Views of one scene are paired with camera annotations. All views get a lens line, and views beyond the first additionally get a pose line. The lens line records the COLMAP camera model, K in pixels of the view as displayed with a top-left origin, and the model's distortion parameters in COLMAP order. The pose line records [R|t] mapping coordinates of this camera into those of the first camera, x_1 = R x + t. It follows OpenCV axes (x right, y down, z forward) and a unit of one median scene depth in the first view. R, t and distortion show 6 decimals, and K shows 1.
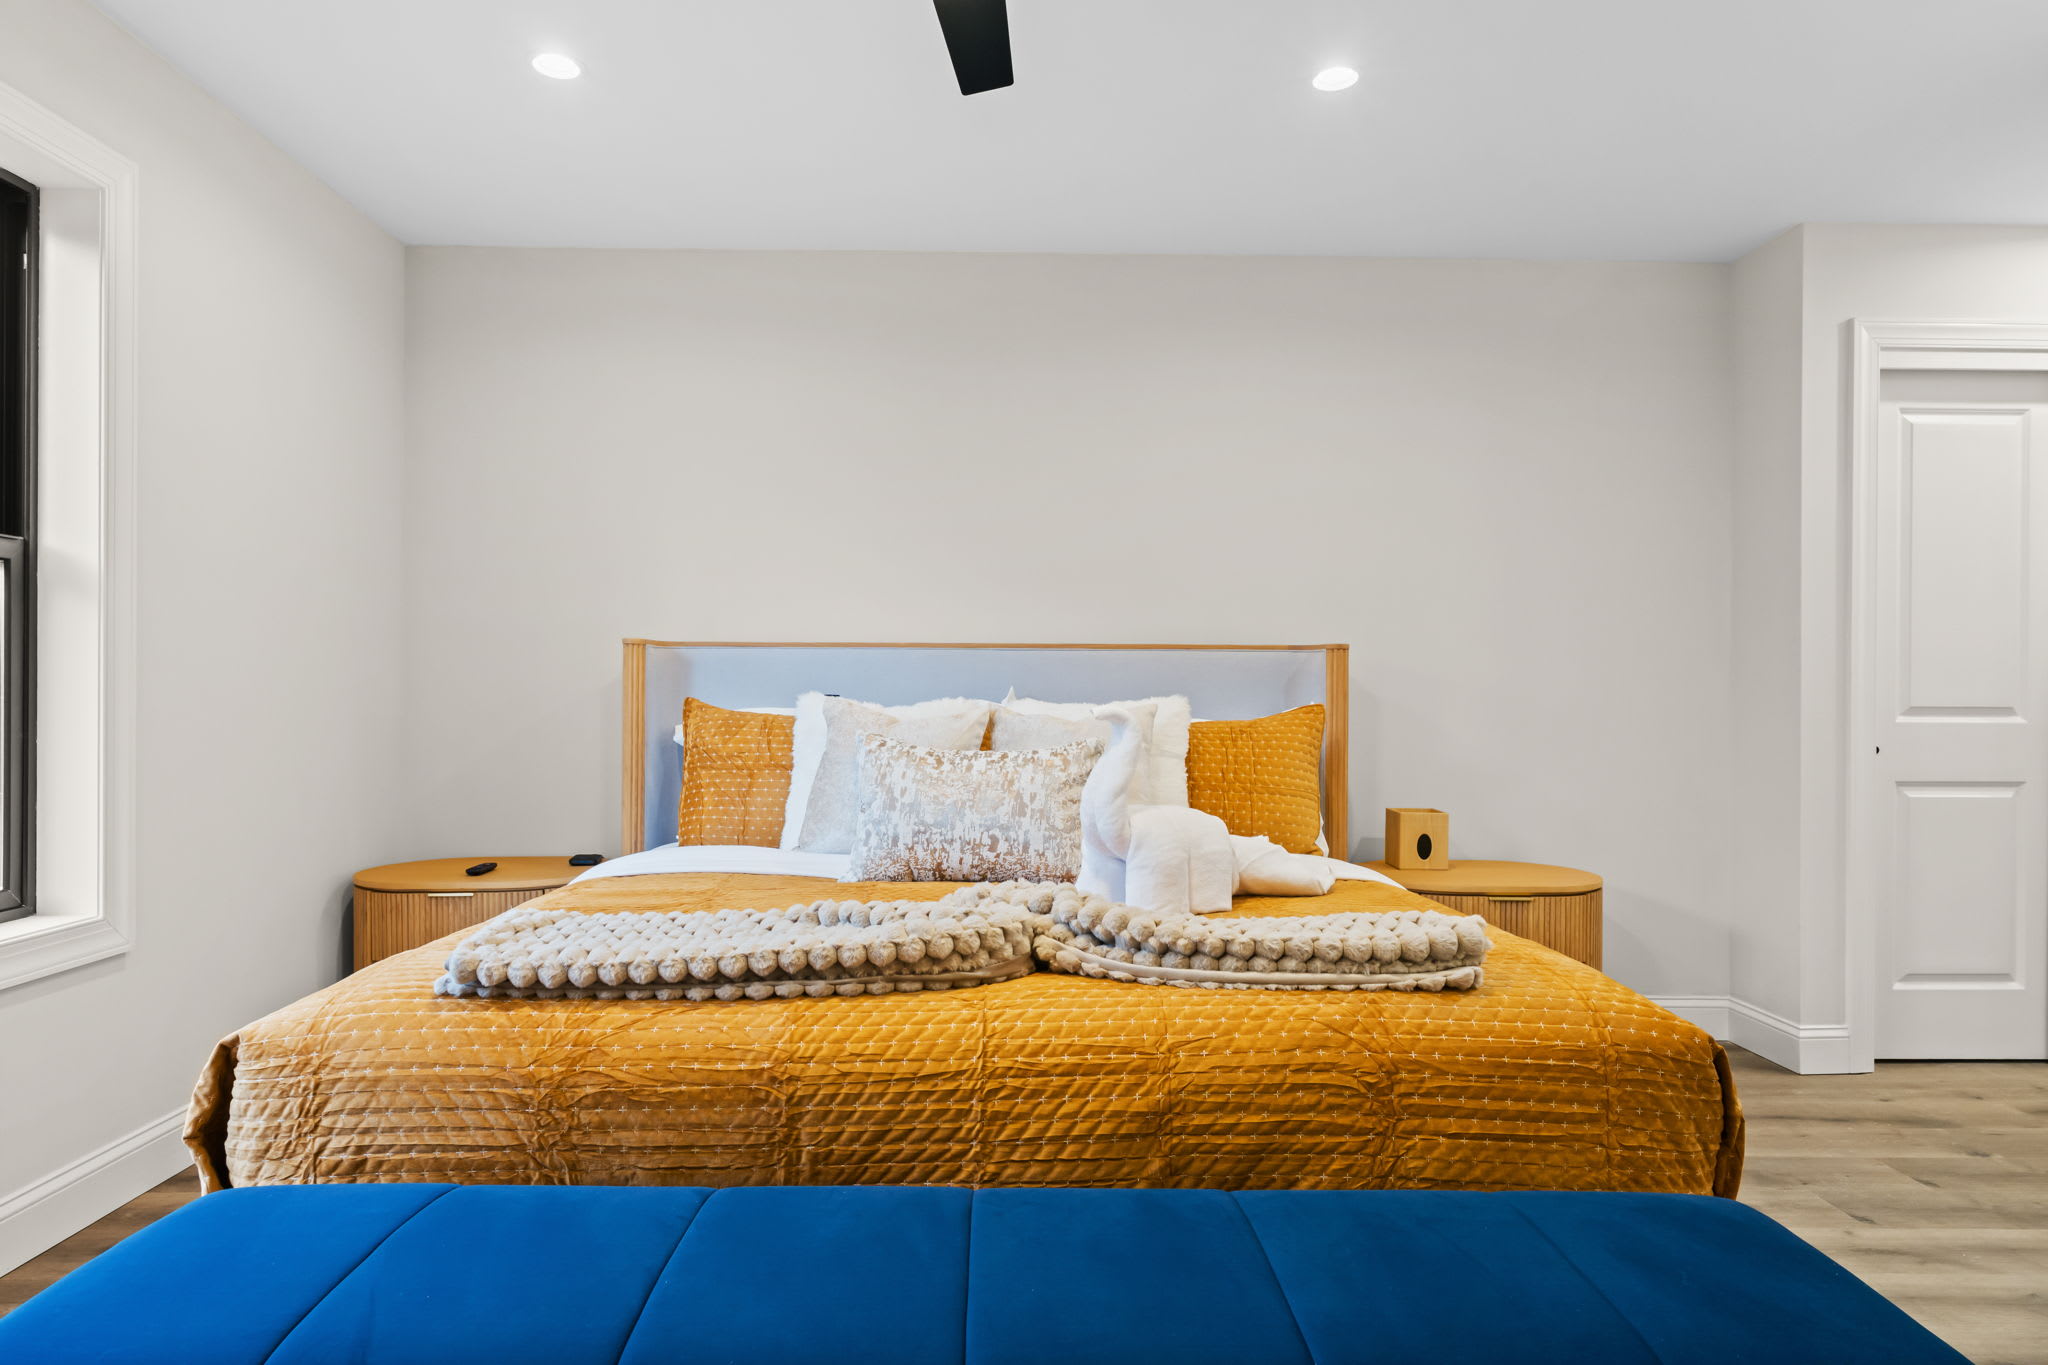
lens RADIAL K [[1208.0, 0, 1012.9], [0, 1208.0, 691.1], [0, 0, 1]] dist [-0.001825, -0.002193]
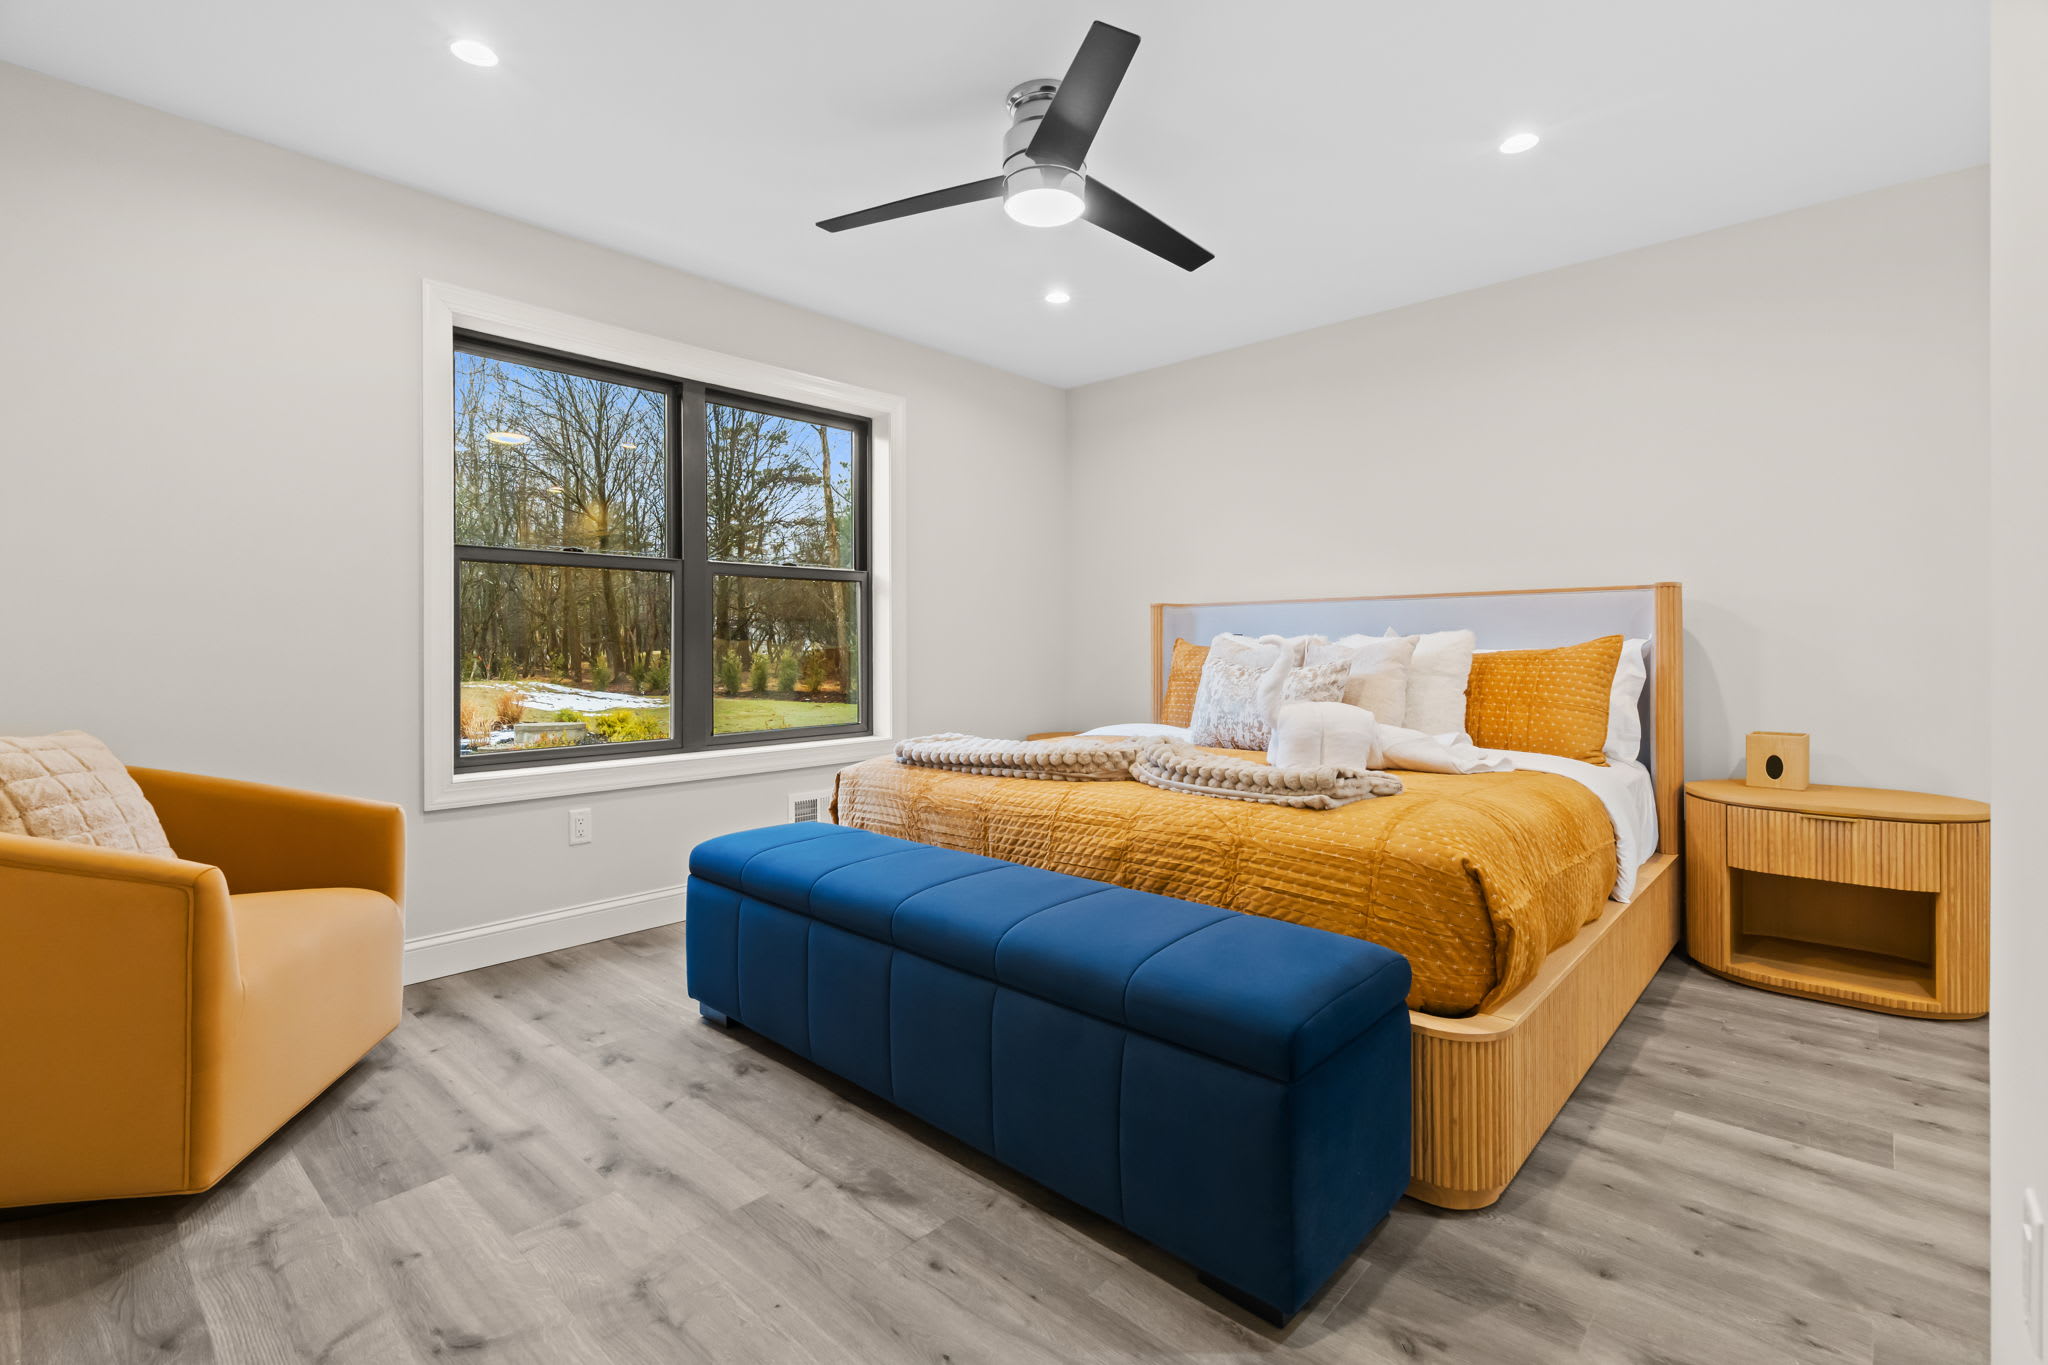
lens RADIAL K [[934.3, 0, 1019.1], [0, 934.3, 663.6], [0, 0, 1]] dist [-0.004741, 0.001394]
pose [[0.721459, 0.002893, -0.692452, 0.985470], [0.010846, 0.999821, 0.015477, 0.037955], [0.692373, -0.018677, 0.721298, -0.142937]]
